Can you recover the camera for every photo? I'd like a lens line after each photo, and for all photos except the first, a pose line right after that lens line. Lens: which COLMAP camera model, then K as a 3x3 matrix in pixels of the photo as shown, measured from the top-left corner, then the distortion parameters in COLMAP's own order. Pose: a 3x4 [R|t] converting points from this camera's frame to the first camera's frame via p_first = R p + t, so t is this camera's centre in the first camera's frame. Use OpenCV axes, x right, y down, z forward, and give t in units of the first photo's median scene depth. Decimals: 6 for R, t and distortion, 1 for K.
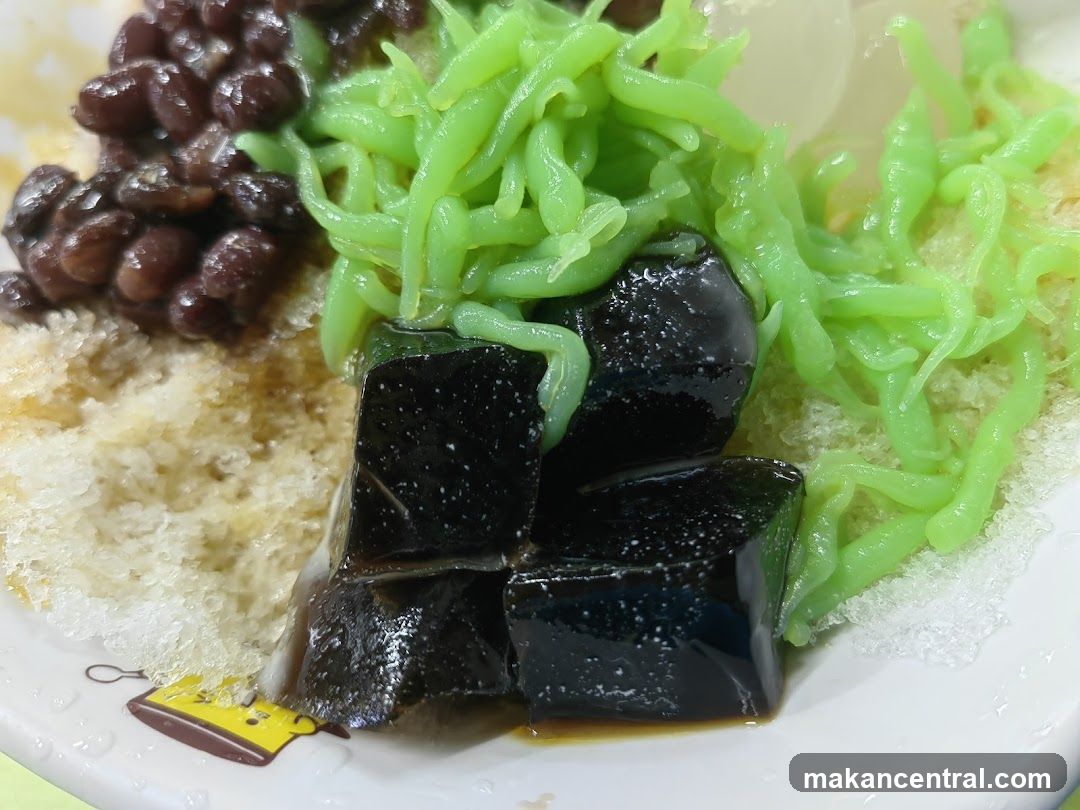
lens RADIAL K [[976.6, 0, 540.0], [0, 976.6, 405.0], [0, 0, 1]] dist [-0.002859, -0.004111]
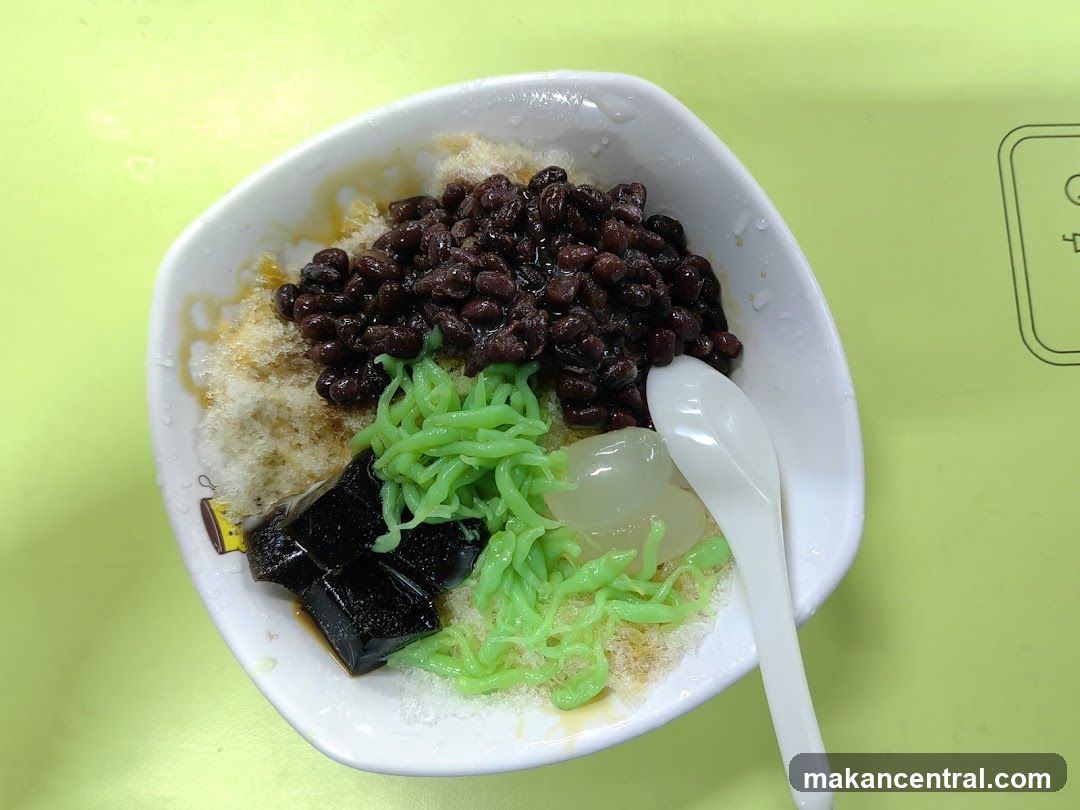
lens RADIAL K [[965.9, 0, 539.0], [0, 965.9, 444.0], [0, 0, 1]] dist [0.075690, -0.000091]
pose [[0.673423, 0.738649, -0.029986, 0.163692], [-0.655377, 0.615288, 0.438065, -1.431284], [0.342026, -0.275351, 0.898443, -0.975293]]
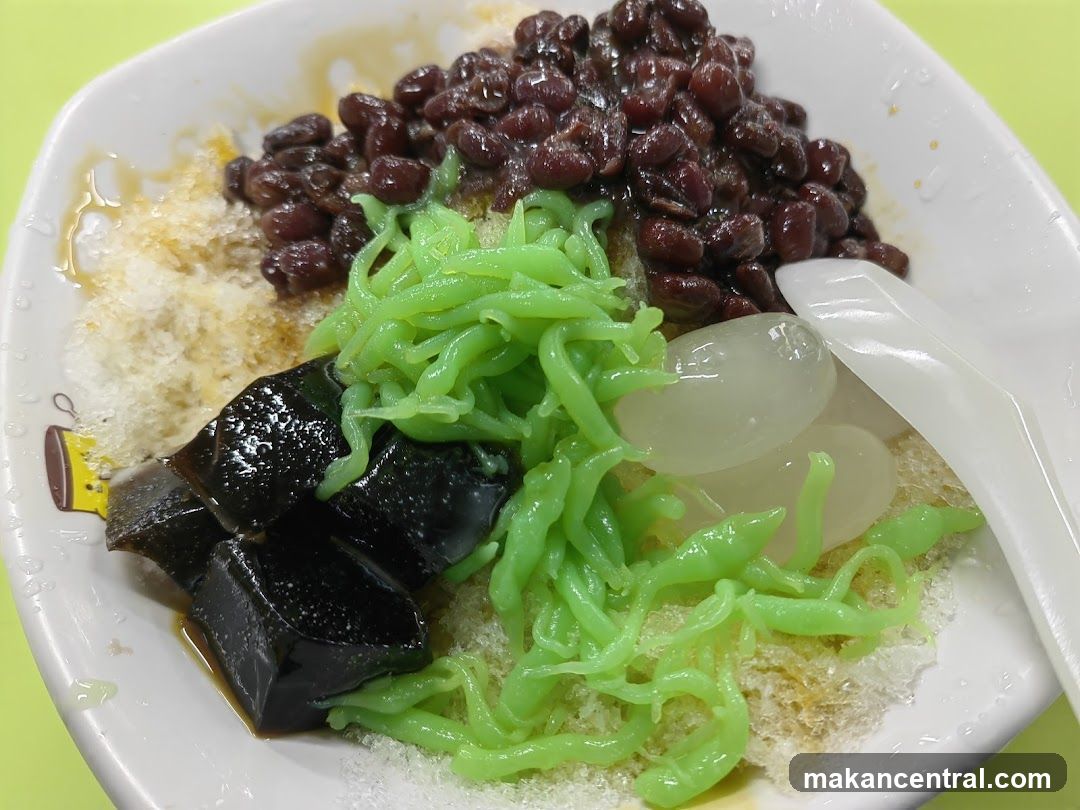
lens RADIAL K [[976.6, 0, 540.0], [0, 976.6, 405.0], [0, 0, 1]] dist [-0.002859, -0.004111]
pose [[0.657432, 0.679459, -0.325760, 0.569646], [-0.658537, 0.728208, 0.189846, -0.518172], [0.366214, 0.089714, 0.926196, -0.213207]]
